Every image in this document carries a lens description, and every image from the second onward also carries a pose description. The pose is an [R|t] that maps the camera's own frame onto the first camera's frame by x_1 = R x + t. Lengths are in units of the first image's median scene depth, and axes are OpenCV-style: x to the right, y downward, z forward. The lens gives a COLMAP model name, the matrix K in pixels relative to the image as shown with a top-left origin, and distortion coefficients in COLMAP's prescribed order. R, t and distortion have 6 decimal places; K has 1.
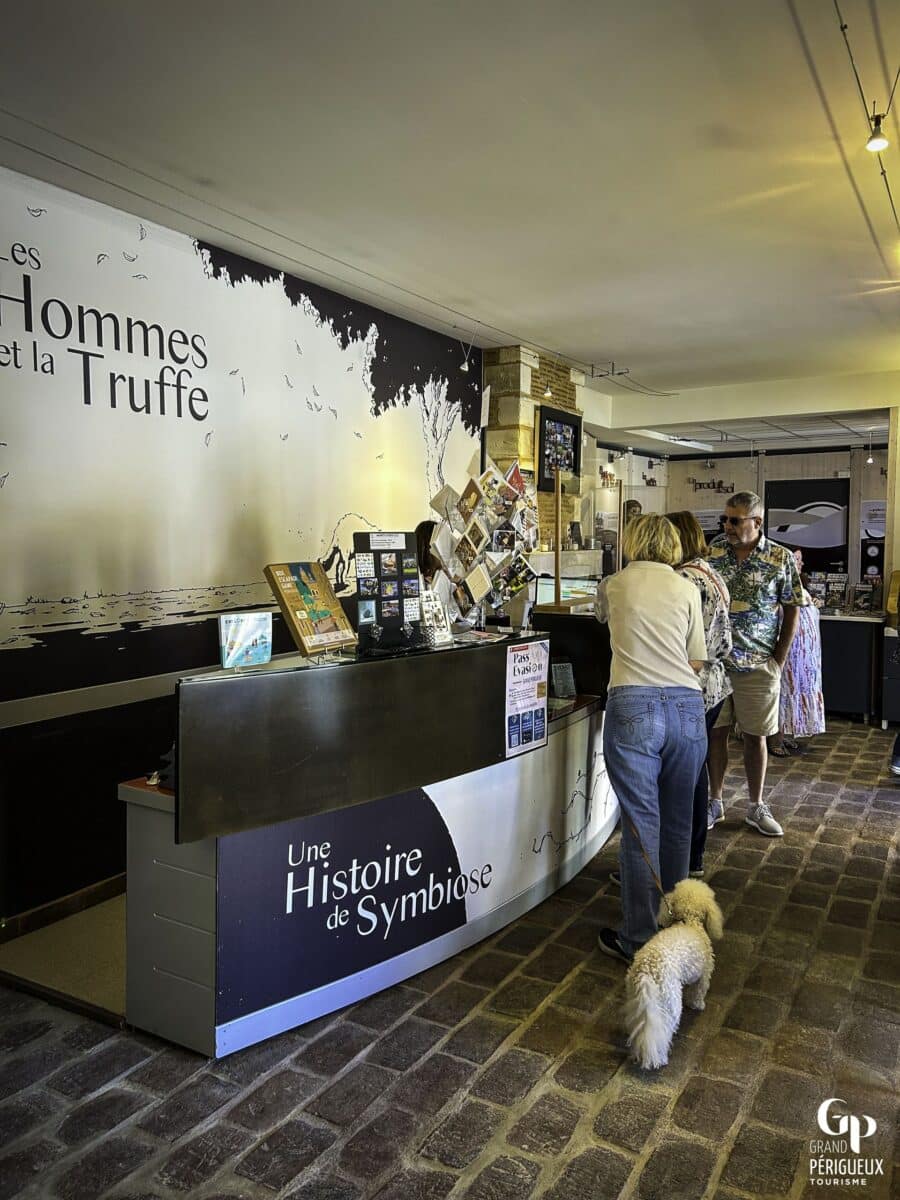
lens RADIAL K [[893.6, 0, 454.5], [0, 893.6, 588.7], [0, 0, 1]] dist [0.008911, -0.017727]
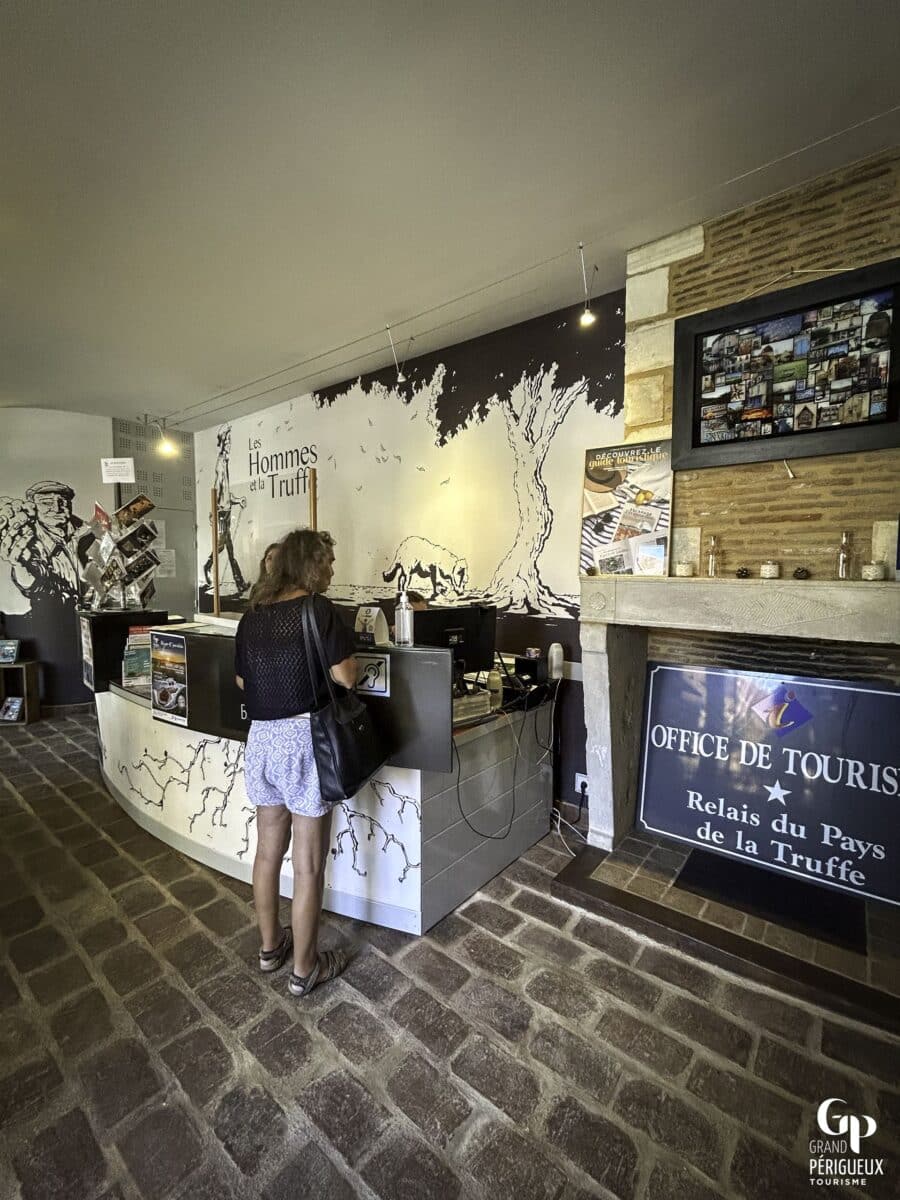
lens RADIAL K [[517.9, 0, 446.0], [0, 517.9, 599.2], [0, 0, 1]] dist [-0.001455, 0.000086]
pose [[-0.160398, 0.061347, -0.985144, 0.653512], [-0.065065, 0.995239, 0.072570, -0.059457], [0.984906, 0.075738, -0.155643, 1.311071]]
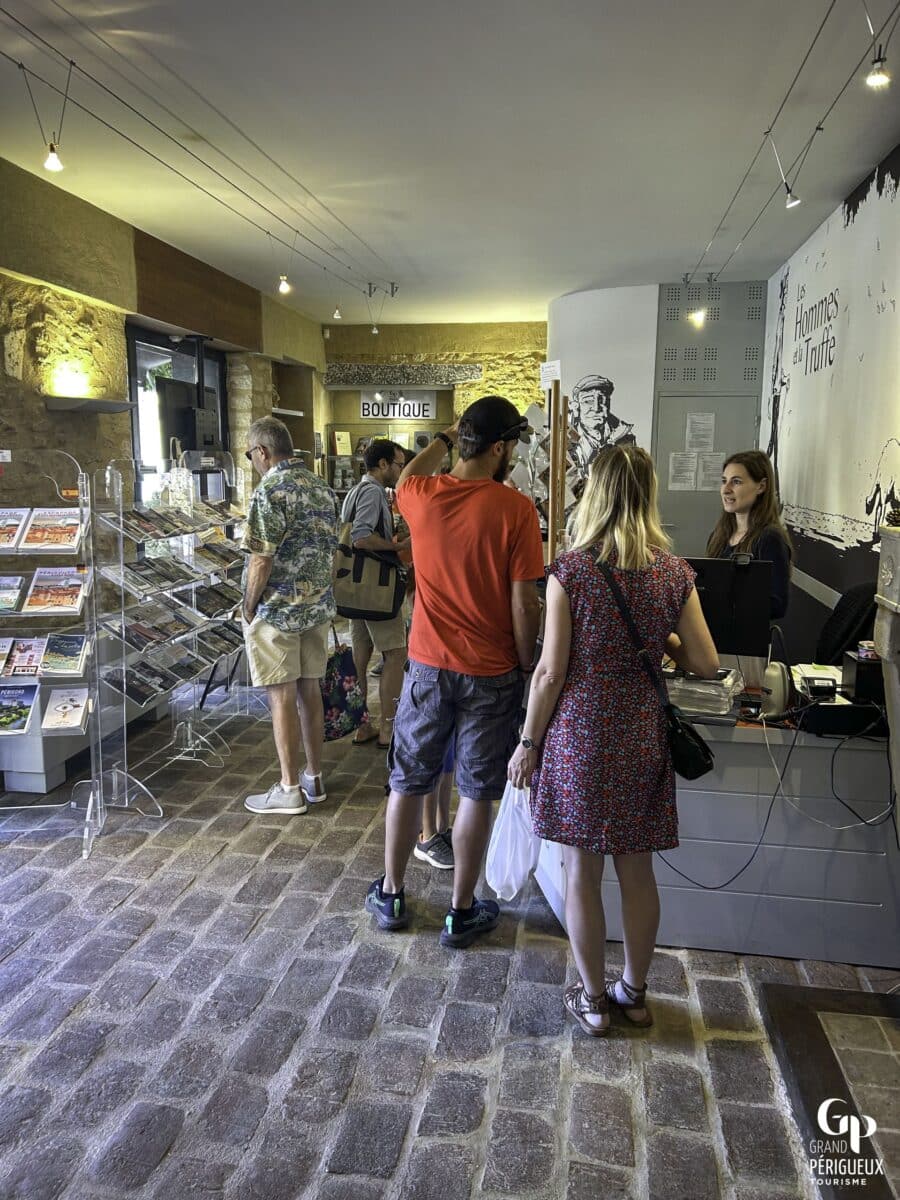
lens RADIAL K [[893.6, 0, 441.8], [0, 893.6, 595.6], [0, 0, 1]] dist [0.008911, -0.017727]
pose [[-0.938157, 0.051715, -0.342325, 0.536329], [-0.023738, 0.976845, 0.212627, -0.119542], [0.345394, 0.207604, -0.915207, 1.758579]]
